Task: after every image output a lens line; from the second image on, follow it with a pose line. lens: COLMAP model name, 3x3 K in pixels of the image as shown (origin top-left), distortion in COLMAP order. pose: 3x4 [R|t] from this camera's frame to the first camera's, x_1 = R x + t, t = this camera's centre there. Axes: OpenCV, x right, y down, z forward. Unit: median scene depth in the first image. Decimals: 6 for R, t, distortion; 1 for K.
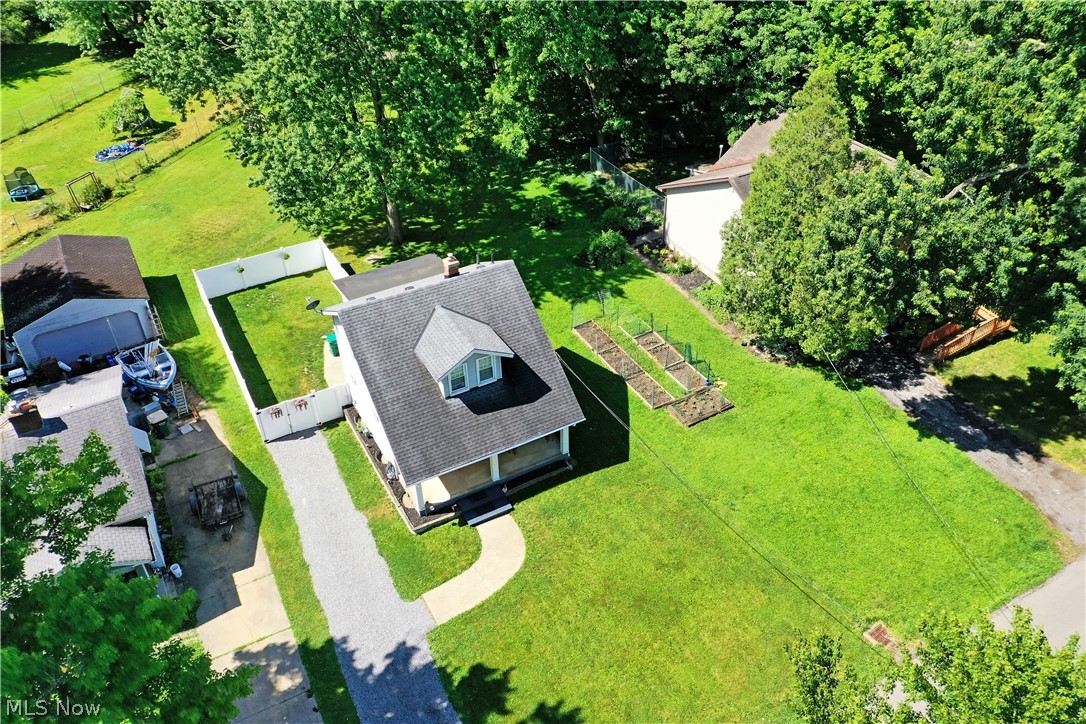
lens RADIAL K [[865.3, 0, 543.0], [0, 865.3, 362.0], [0, 0, 1]] dist [0.024224, -0.006269]
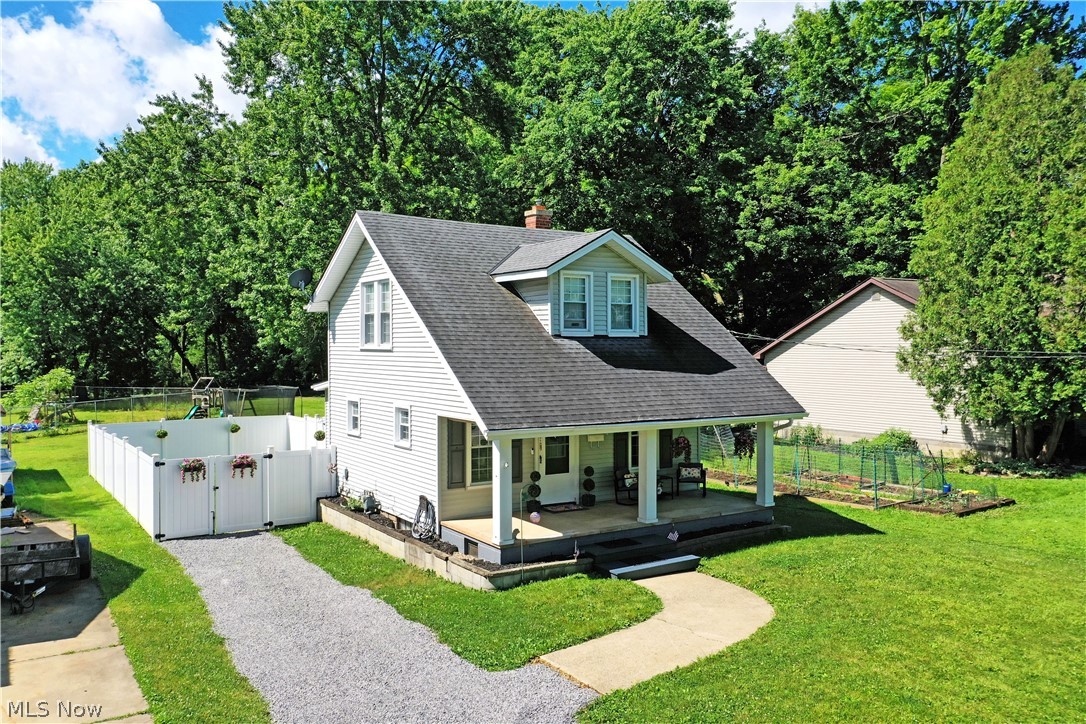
lens RADIAL K [[865.3, 0, 543.0], [0, 865.3, 362.0], [0, 0, 1]] dist [0.024224, -0.006269]
pose [[0.997102, 0.017789, 0.073964, -0.147198], [0.029076, 0.809335, -0.586628, 0.336644], [-0.070297, 0.587078, 0.806472, 0.560399]]
